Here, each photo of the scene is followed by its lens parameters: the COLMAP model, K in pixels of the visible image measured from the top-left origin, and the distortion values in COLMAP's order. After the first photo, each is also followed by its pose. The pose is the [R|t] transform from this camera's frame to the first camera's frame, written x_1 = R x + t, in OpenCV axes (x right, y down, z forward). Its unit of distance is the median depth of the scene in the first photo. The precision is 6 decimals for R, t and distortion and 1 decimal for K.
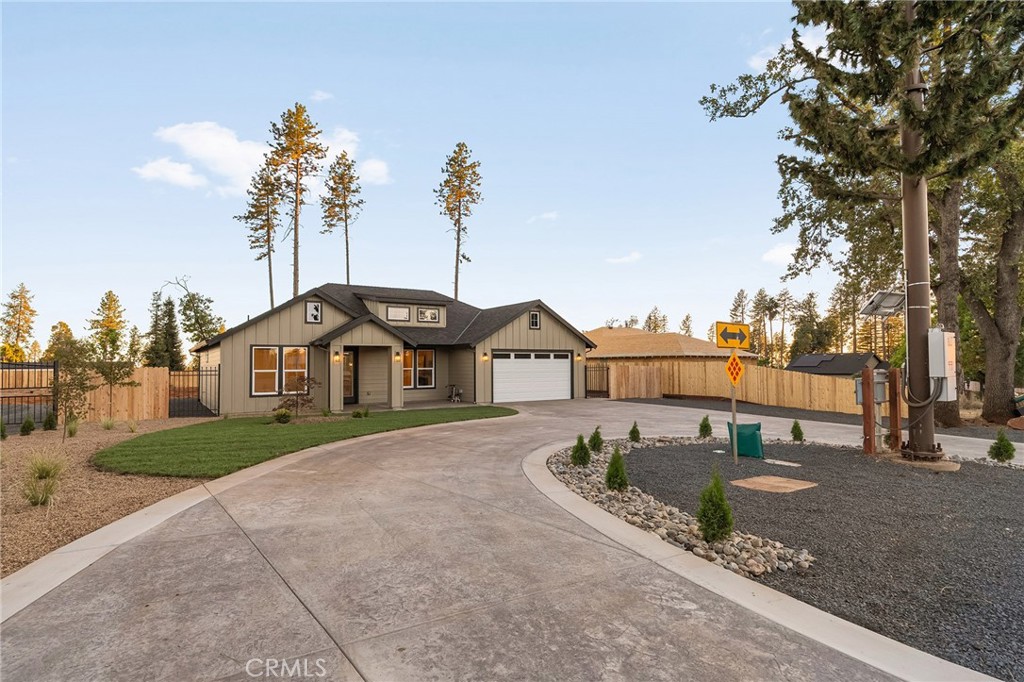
lens RADIAL K [[532.3, 0, 506.9], [0, 532.3, 344.5], [0, 0, 1]] dist [-0.002150, 0.000769]
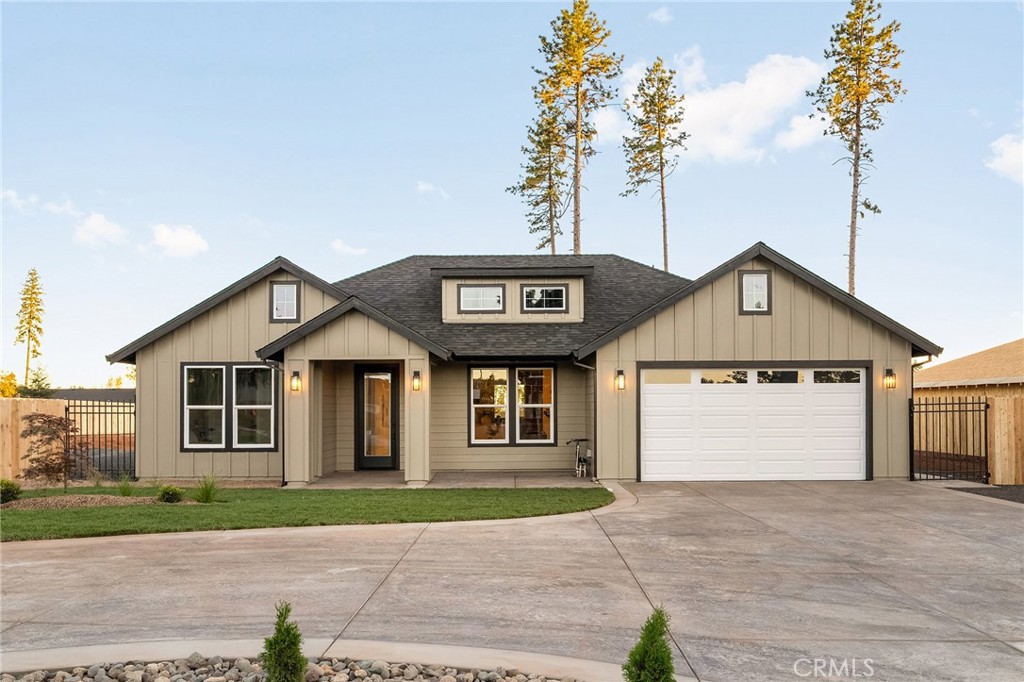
lens RADIAL K [[813.8, 0, 522.2], [0, 813.8, 400.7], [0, 0, 1]] dist [-0.004251, -0.000677]
pose [[0.842018, -0.001079, -0.539449, 0.082630], [0.019508, 0.999405, 0.028450, 0.006324], [0.539097, -0.034479, 0.841538, 0.116684]]
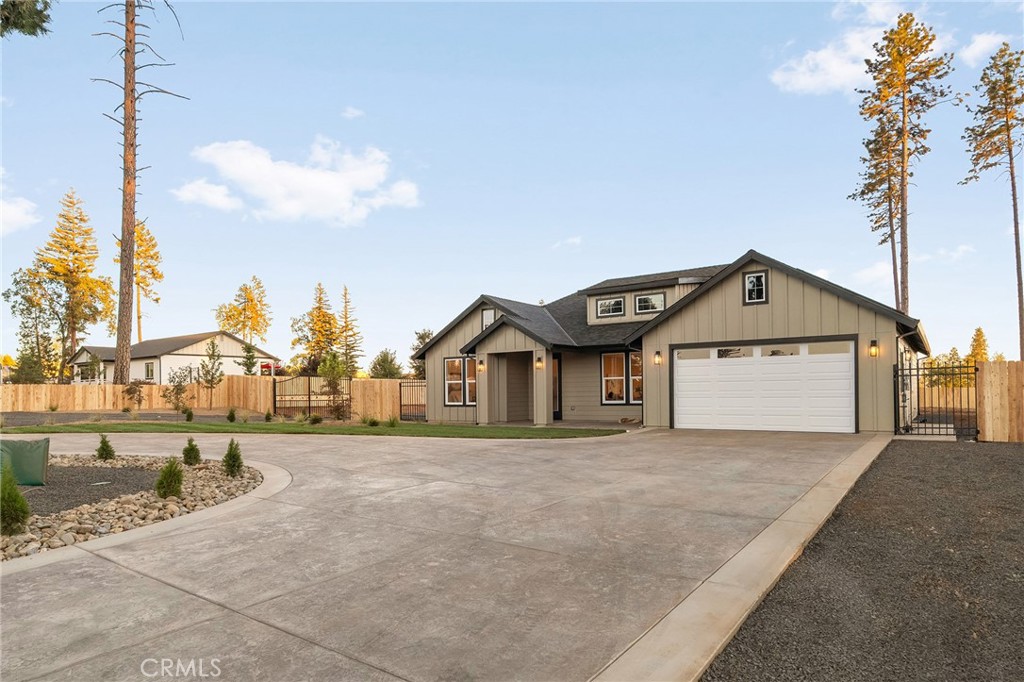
lens RADIAL K [[620.6, 0, 508.5], [0, 620.6, 392.1], [0, 0, 1]] dist [0.001436, -0.002073]
pose [[0.369486, 0.002576, -0.929233, 0.189602], [0.046798, 0.998676, 0.021377, 0.012801], [0.928057, -0.051385, 0.368876, 0.171135]]
